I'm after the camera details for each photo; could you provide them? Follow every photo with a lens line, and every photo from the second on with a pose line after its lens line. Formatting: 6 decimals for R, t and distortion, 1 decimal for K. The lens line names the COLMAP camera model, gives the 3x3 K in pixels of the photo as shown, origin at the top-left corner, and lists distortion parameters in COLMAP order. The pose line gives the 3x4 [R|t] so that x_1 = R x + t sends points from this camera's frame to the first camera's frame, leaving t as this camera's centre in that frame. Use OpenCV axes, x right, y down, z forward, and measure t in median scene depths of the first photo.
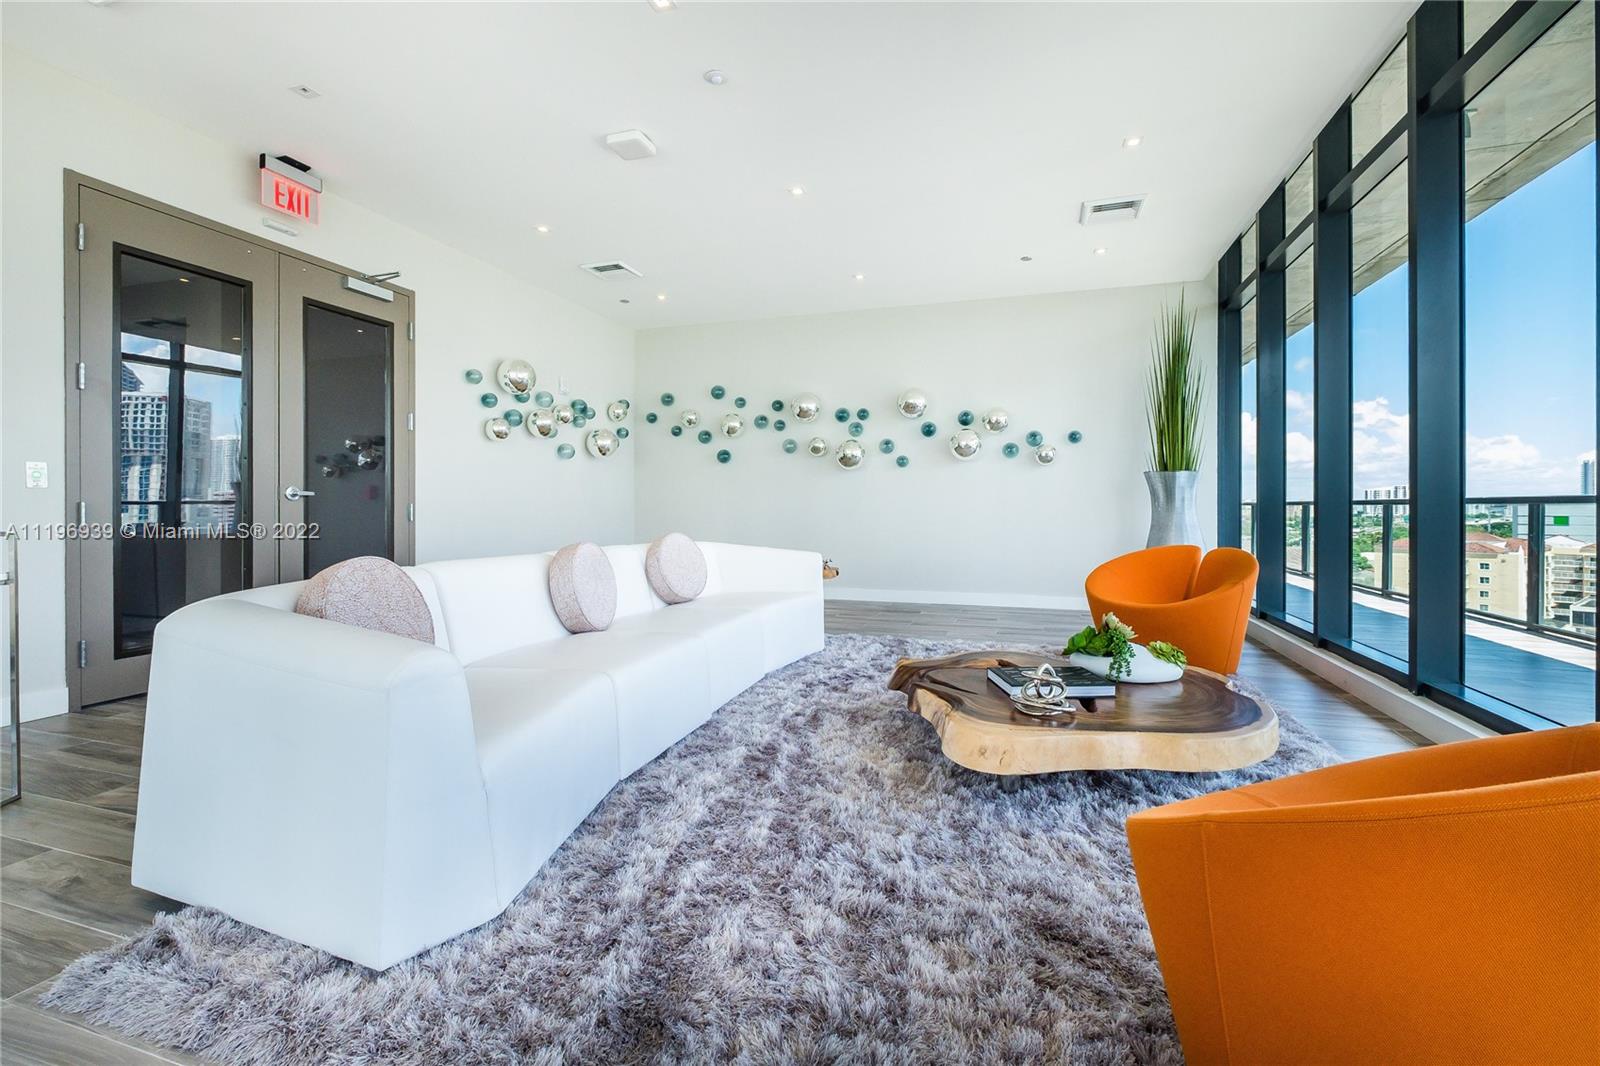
lens RADIAL K [[720.4, 0, 796.7], [0, 720.4, 517.8], [0, 0, 1]] dist [-0.000720, 0.001094]
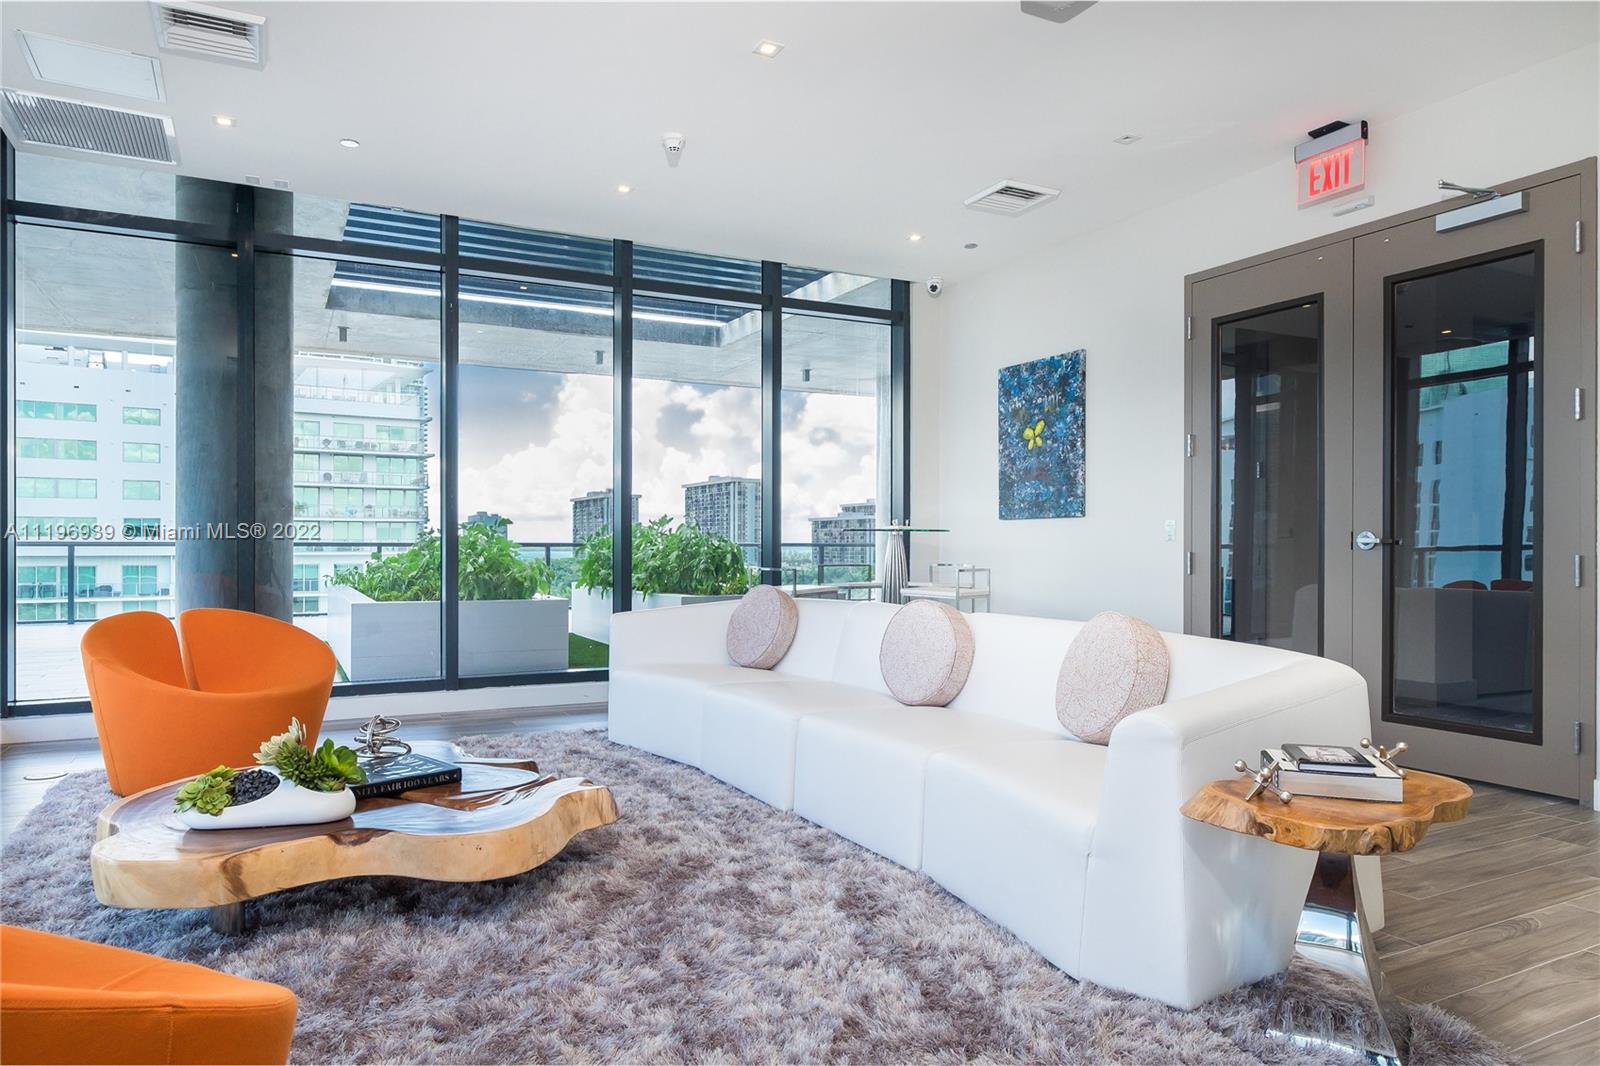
lens RADIAL K [[1020.6, 0, 799.5], [0, 1020.6, 539.4], [0, 0, 1]] dist [0.000397, 0.000312]
pose [[-0.698379, -0.003784, -0.715718, 0.519170], [-0.010300, 0.999936, 0.004763, -0.034690], [0.715654, 0.010698, -0.698373, 1.363531]]
